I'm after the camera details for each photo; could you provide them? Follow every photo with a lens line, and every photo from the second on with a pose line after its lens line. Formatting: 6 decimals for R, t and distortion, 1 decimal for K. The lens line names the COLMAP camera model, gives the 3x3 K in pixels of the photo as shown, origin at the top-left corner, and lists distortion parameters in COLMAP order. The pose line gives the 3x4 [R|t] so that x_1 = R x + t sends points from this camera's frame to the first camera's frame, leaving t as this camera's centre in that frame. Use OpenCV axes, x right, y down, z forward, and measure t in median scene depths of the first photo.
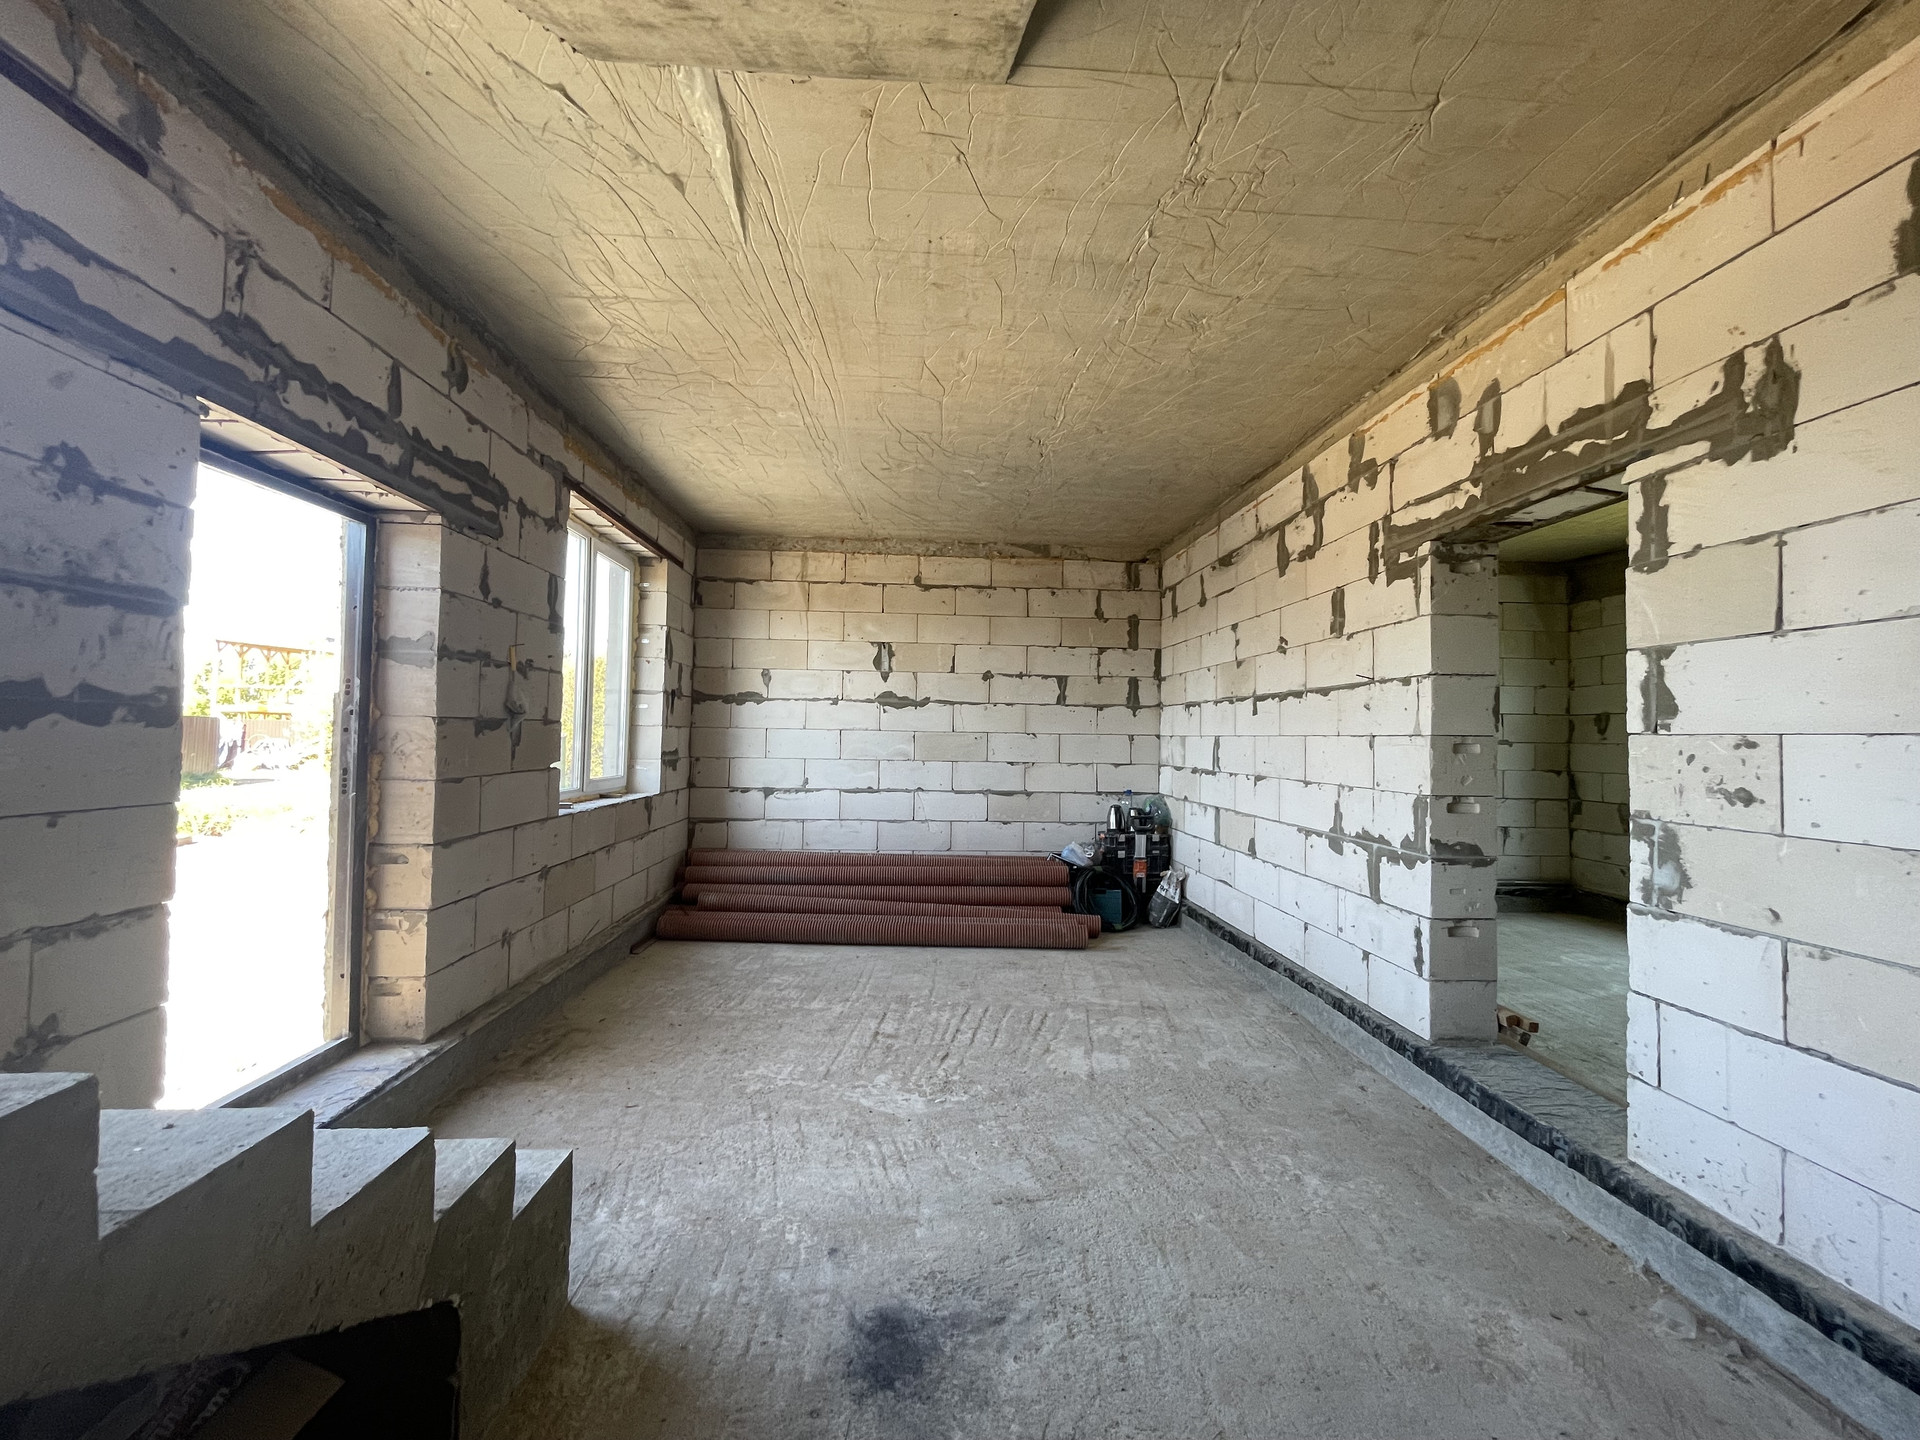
lens RADIAL K [[772.9, 0, 961.1], [0, 772.9, 717.2], [0, 0, 1]] dist [-0.003358, -0.000035]
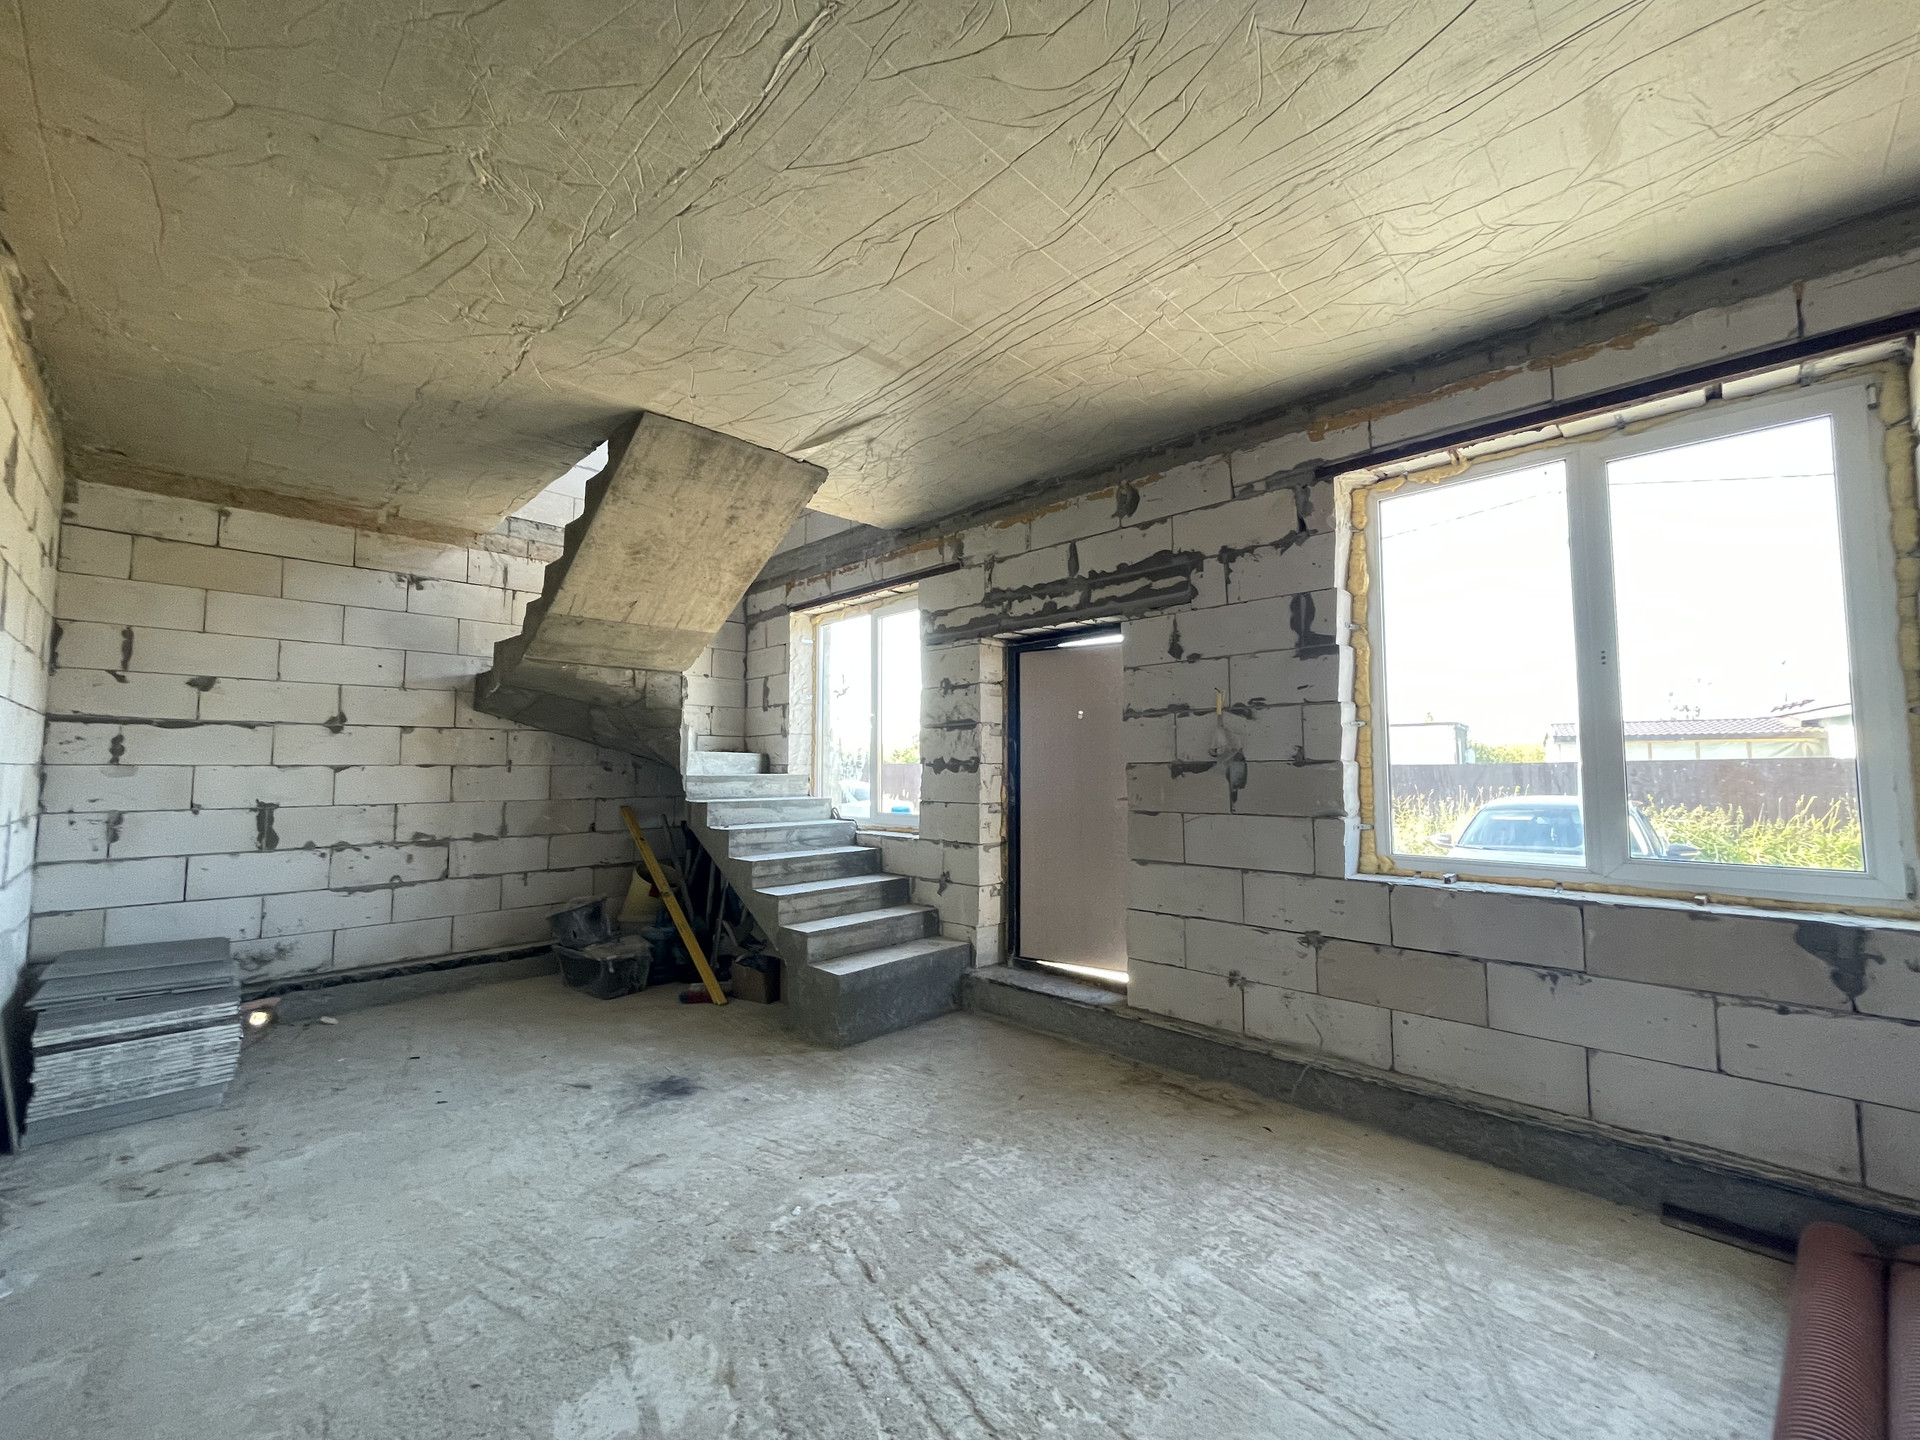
lens RADIAL K [[772.9, 0, 958.8], [0, 772.9, 713.8], [0, 0, 1]] dist [-0.003358, -0.000035]
pose [[-0.741943, -0.063871, -0.667413, 0.443145], [0.006349, 0.994738, -0.102254, 0.050319], [0.670433, -0.080104, -0.737634, 1.814173]]
